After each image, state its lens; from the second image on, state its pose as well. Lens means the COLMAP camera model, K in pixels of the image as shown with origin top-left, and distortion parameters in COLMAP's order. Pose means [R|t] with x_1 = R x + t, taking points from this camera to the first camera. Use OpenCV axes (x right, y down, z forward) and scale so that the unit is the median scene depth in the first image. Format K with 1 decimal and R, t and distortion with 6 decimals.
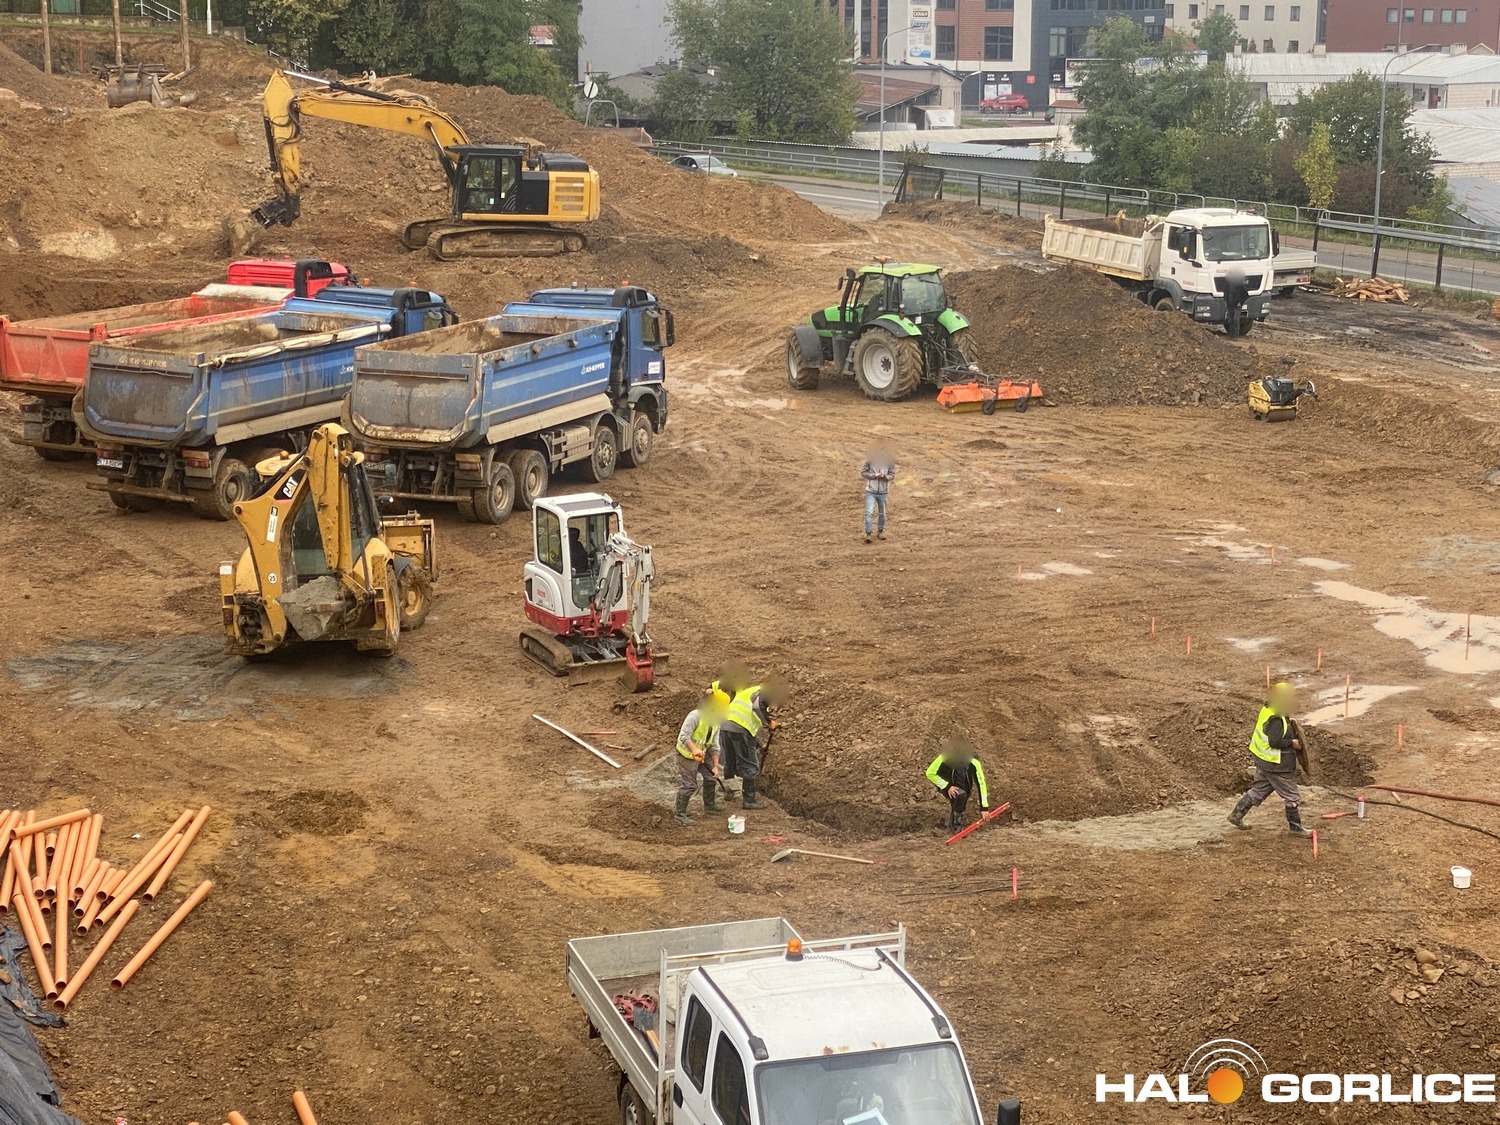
lens RADIAL K [[2943.1, 0, 759.7], [0, 2943.1, 560.0], [0, 0, 1]] dist [0.124196, 0.000000]
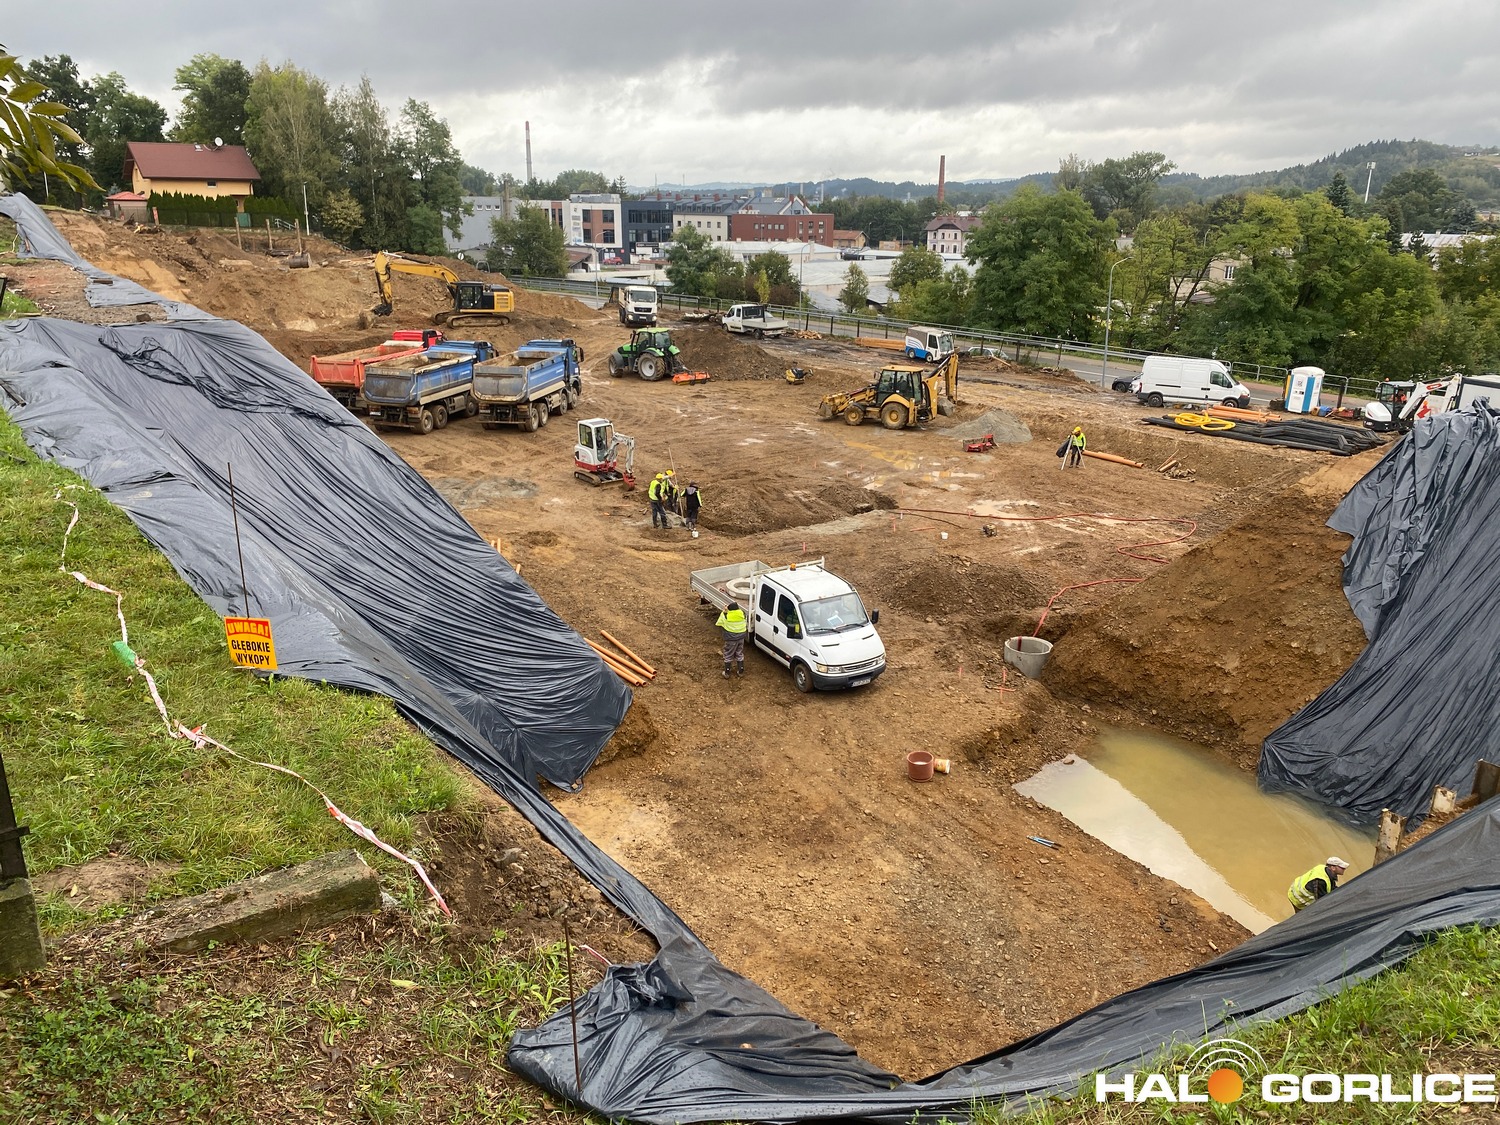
lens RADIAL K [[1150.4, 0, 769.4], [0, 1150.4, 563.4], [0, 0, 1]] dist [0.059810, -0.054227]
pose [[0.973204, -0.064839, 0.220613, -0.094849], [0.041676, 0.993268, 0.108079, 0.001223], [-0.226136, -0.095989, 0.969355, -0.039490]]
